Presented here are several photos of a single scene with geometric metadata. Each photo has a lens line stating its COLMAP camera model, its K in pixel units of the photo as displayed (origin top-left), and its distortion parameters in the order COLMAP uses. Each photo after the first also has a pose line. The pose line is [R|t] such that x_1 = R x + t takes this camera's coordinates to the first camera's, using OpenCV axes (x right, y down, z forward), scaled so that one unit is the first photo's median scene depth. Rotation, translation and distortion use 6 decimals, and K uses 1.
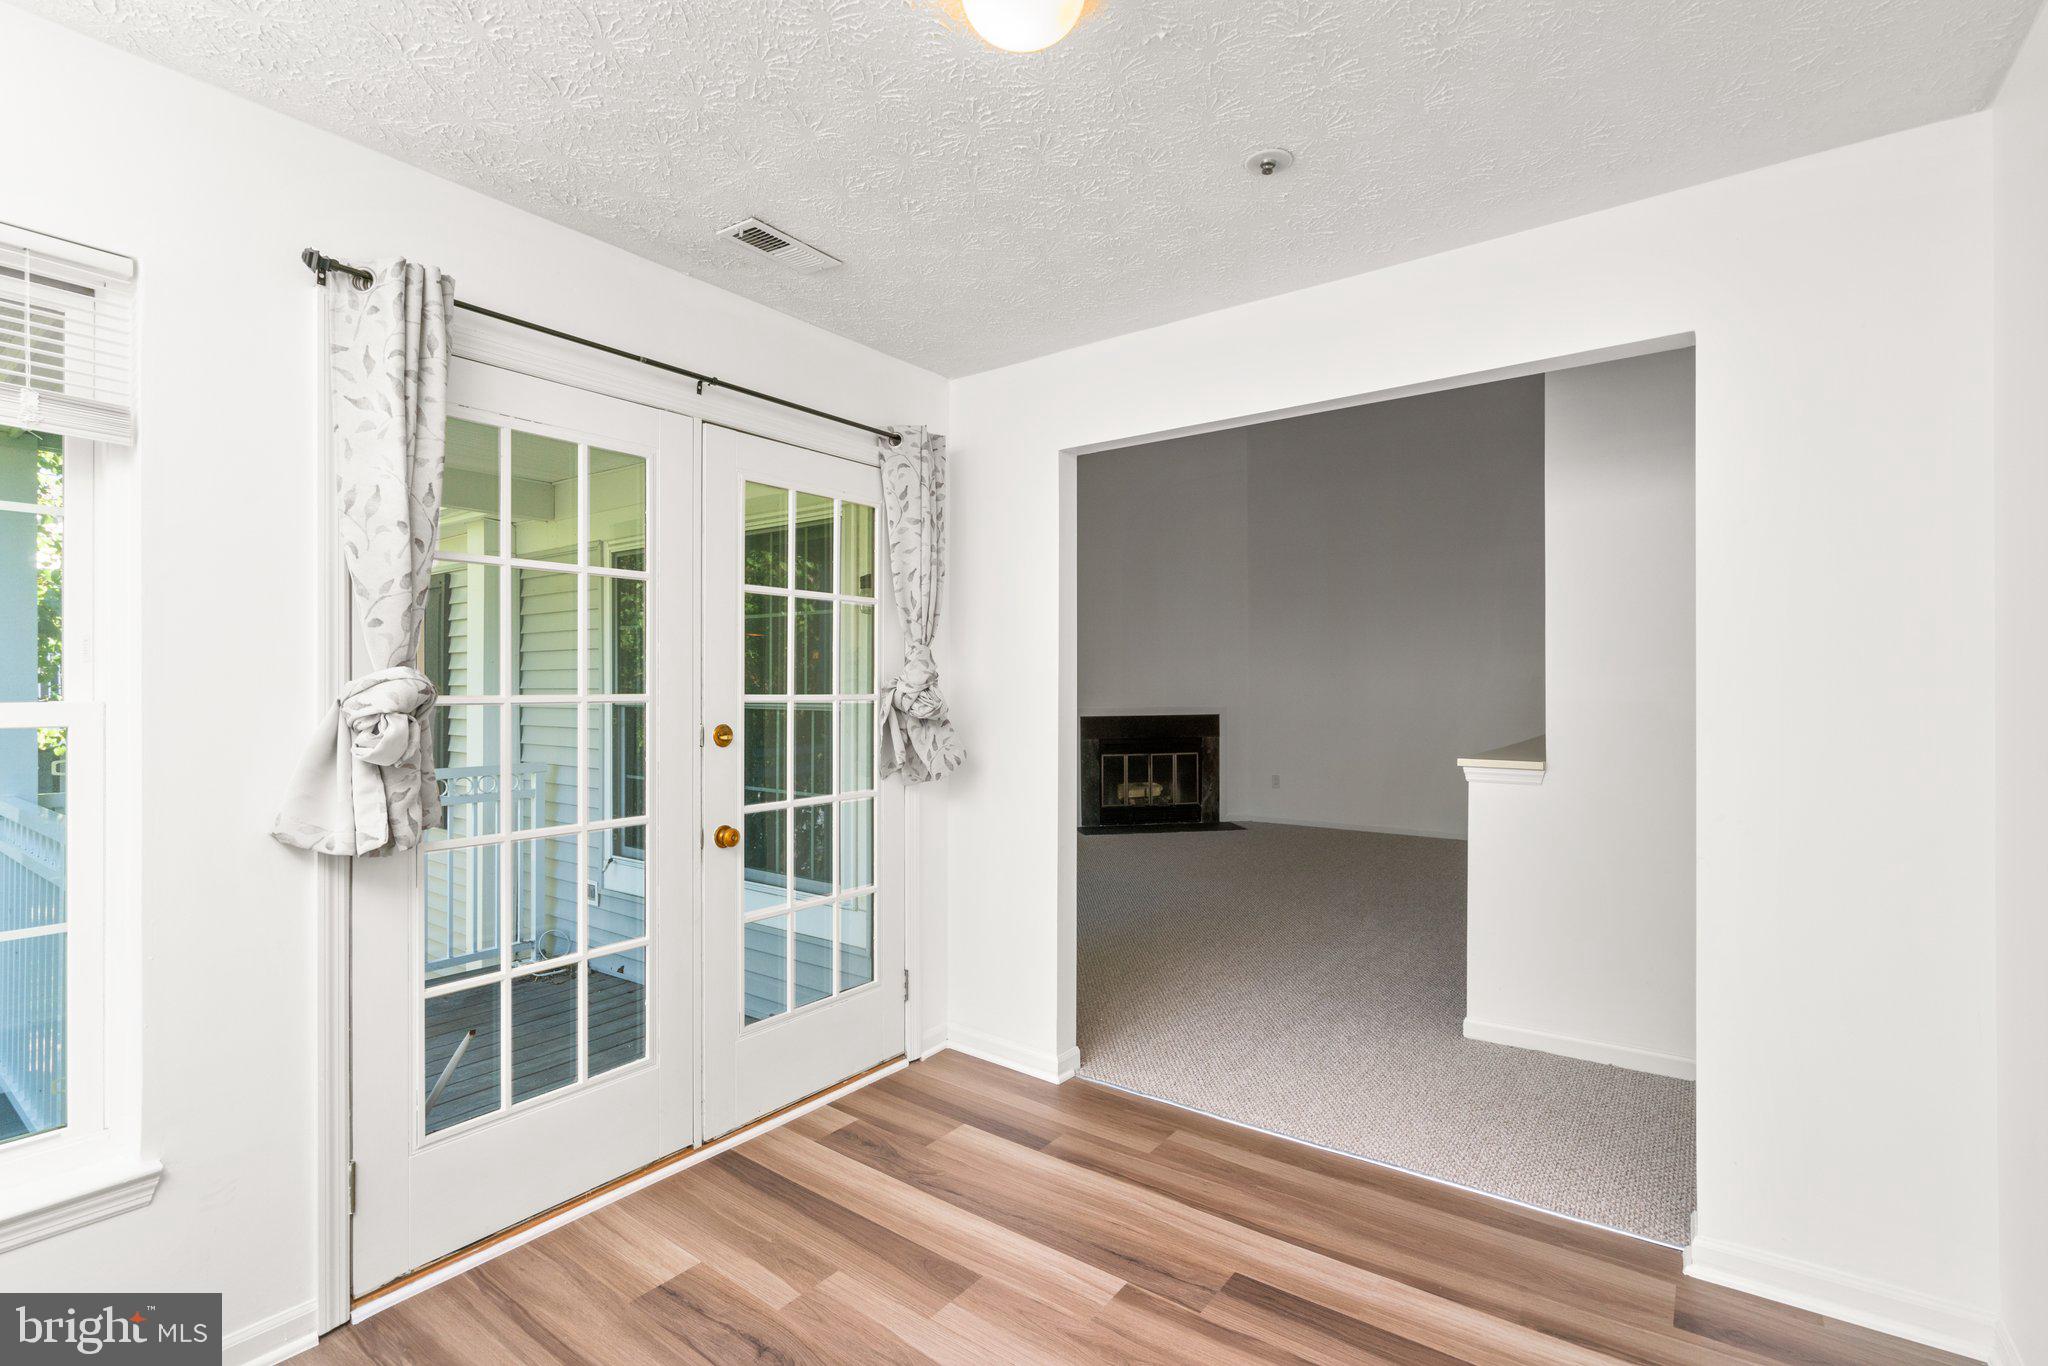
lens RADIAL K [[928.6, 0, 1026.8], [0, 928.6, 675.2], [0, 0, 1]] dist [-0.008097, 0.002536]
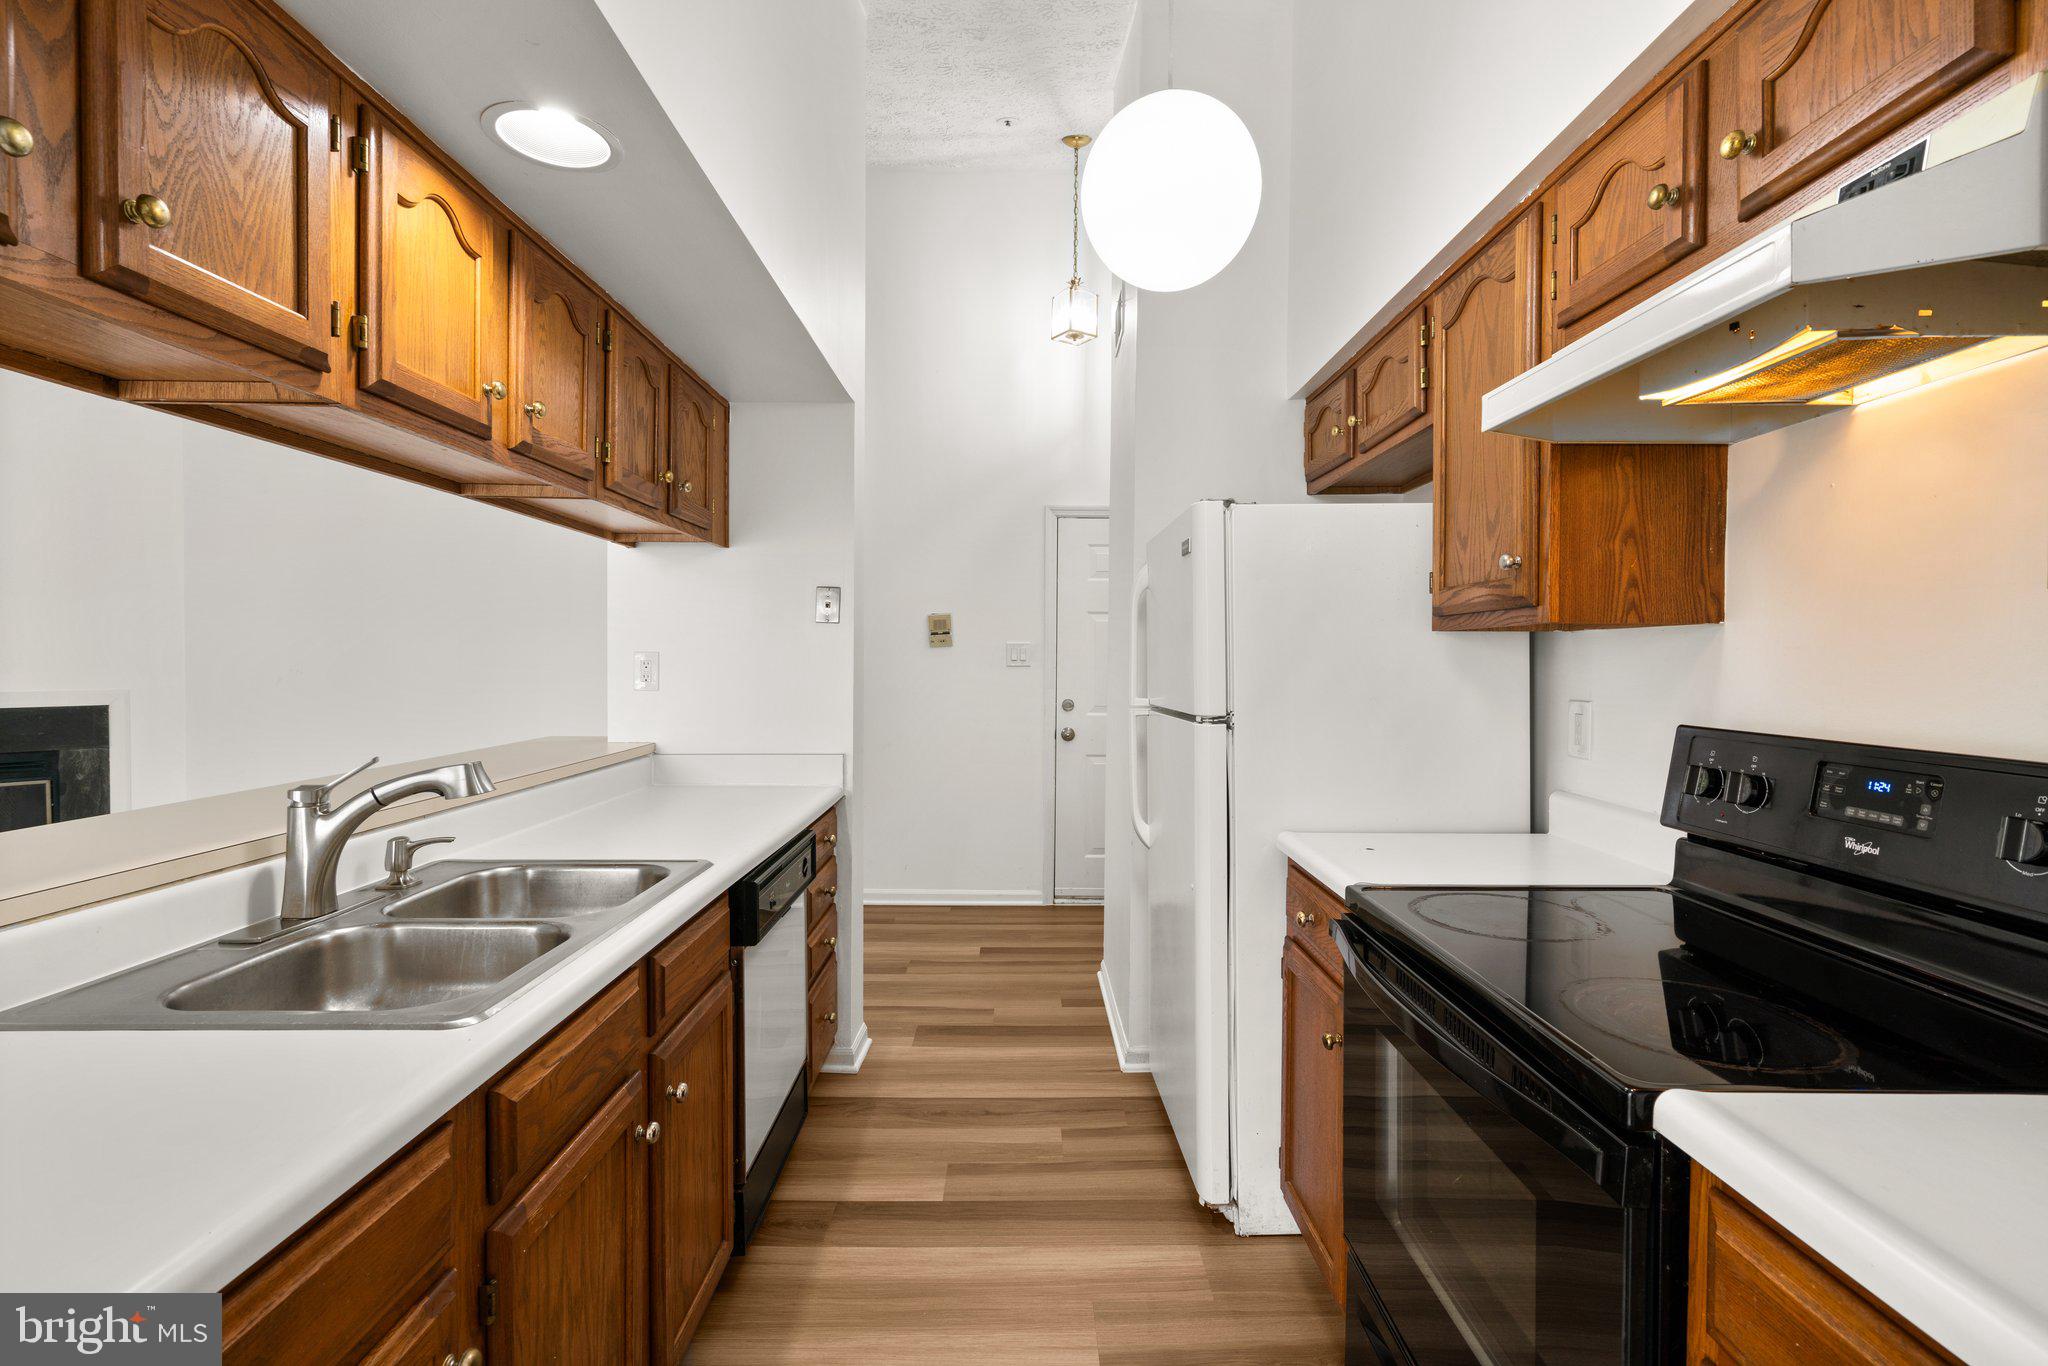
lens RADIAL K [[928.6, 0, 1022.3], [0, 928.6, 672.1], [0, 0, 1]] dist [-0.008097, 0.002536]
pose [[0.803677, -0.001984, 0.595063, 0.834245], [-0.014450, 0.999635, 0.022849, 0.010809], [-0.594891, -0.026961, 0.803354, 0.720133]]
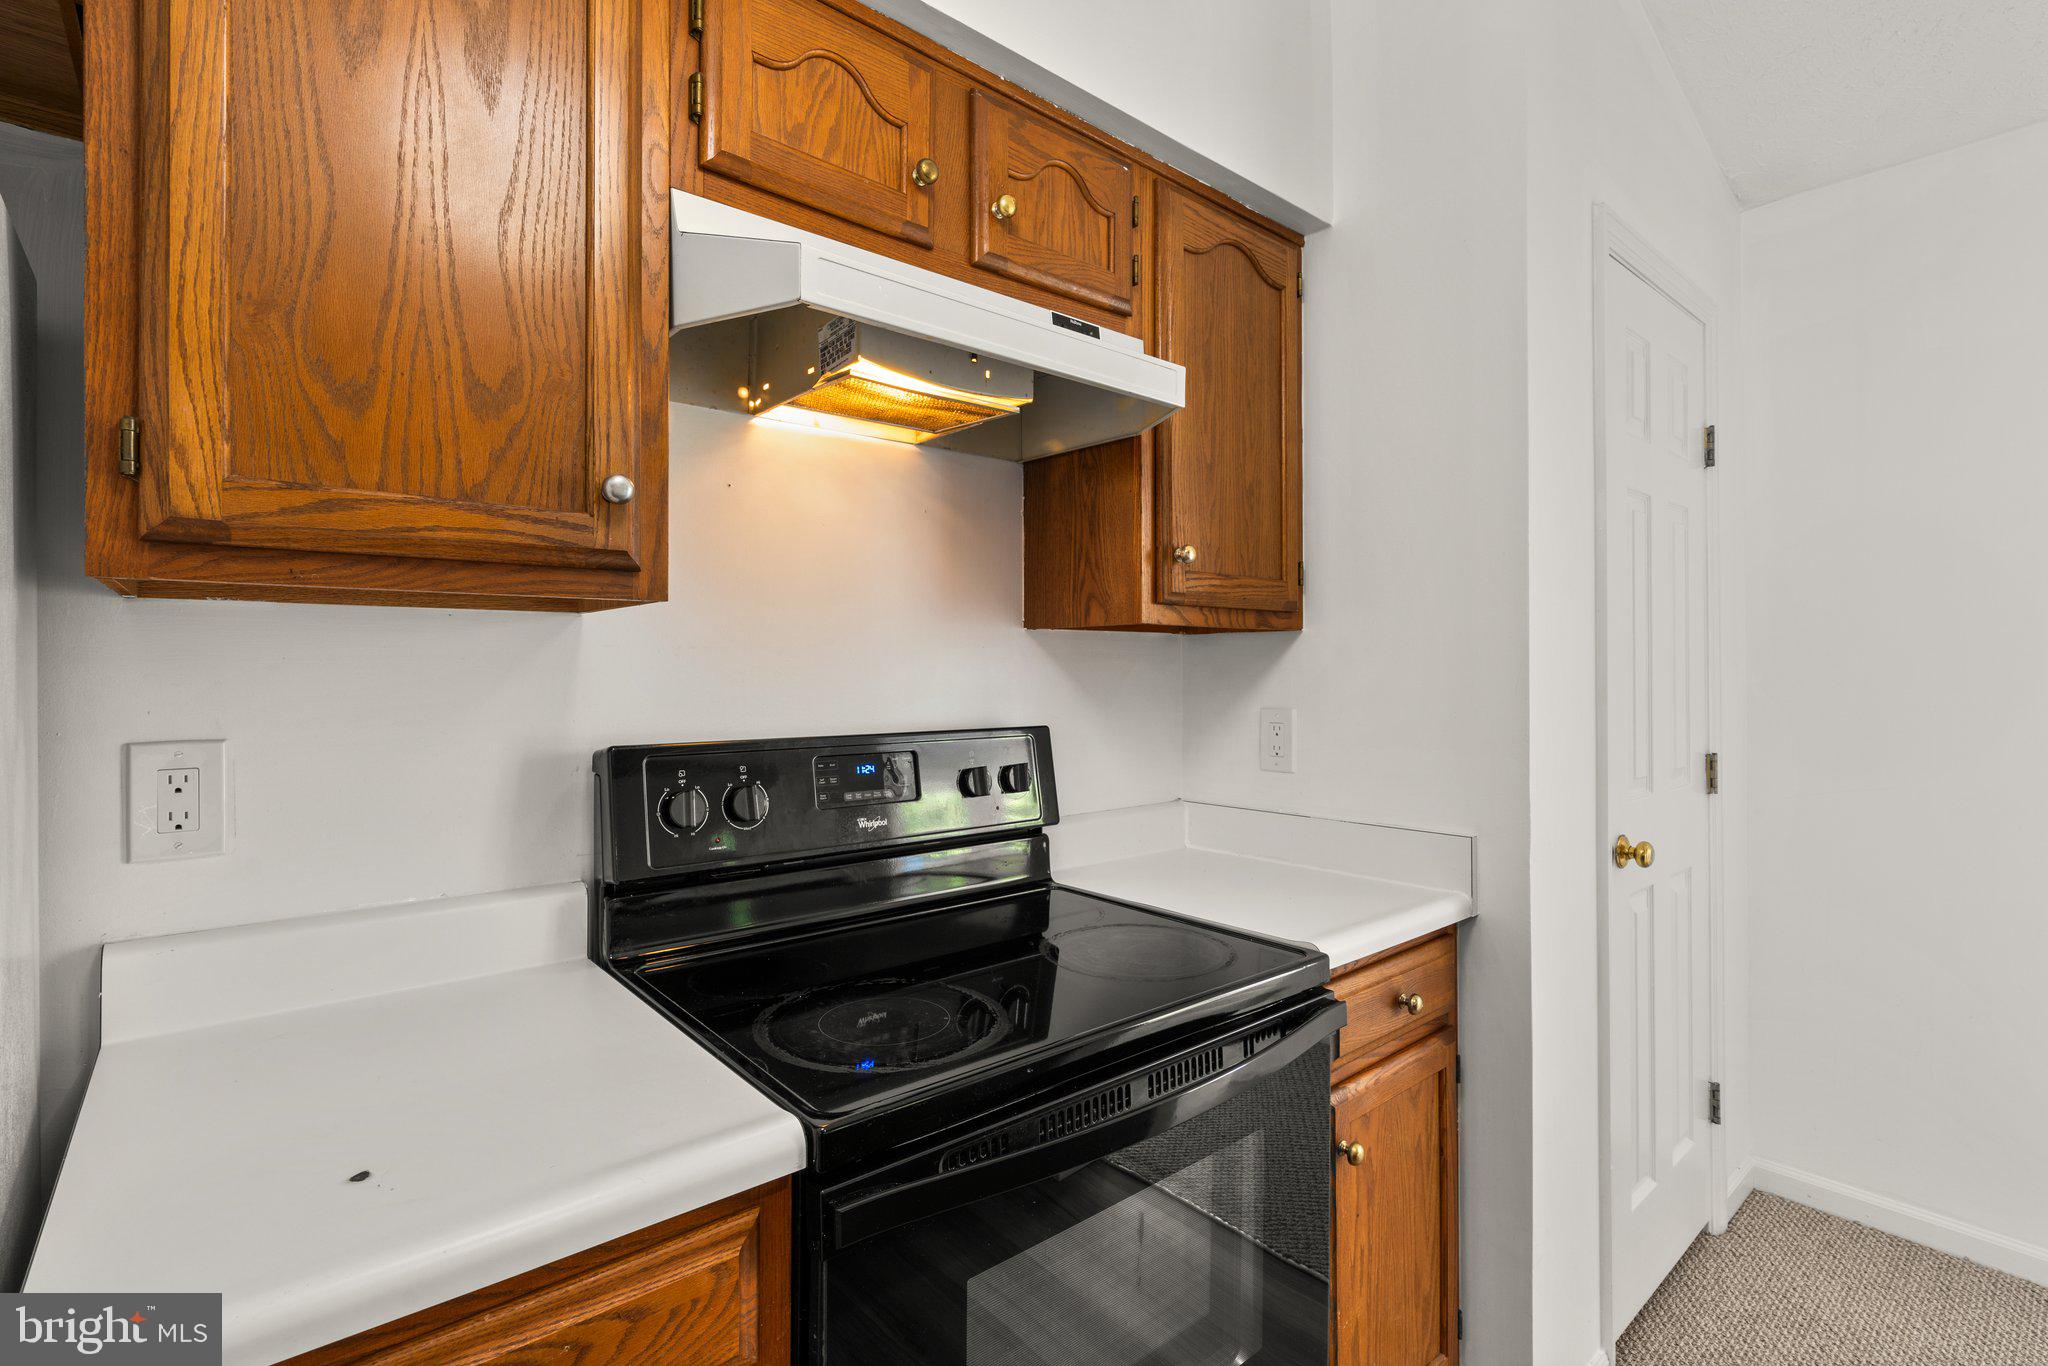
lens RADIAL K [[928.6, 0, 1018.9], [0, 928.6, 666.2], [0, 0, 1]] dist [-0.008097, 0.002536]
pose [[-0.972219, 0.004223, 0.234035, 1.149743], [0.000792, 0.999891, -0.014752, 0.017924], [-0.234072, -0.014157, -0.972116, 1.208702]]
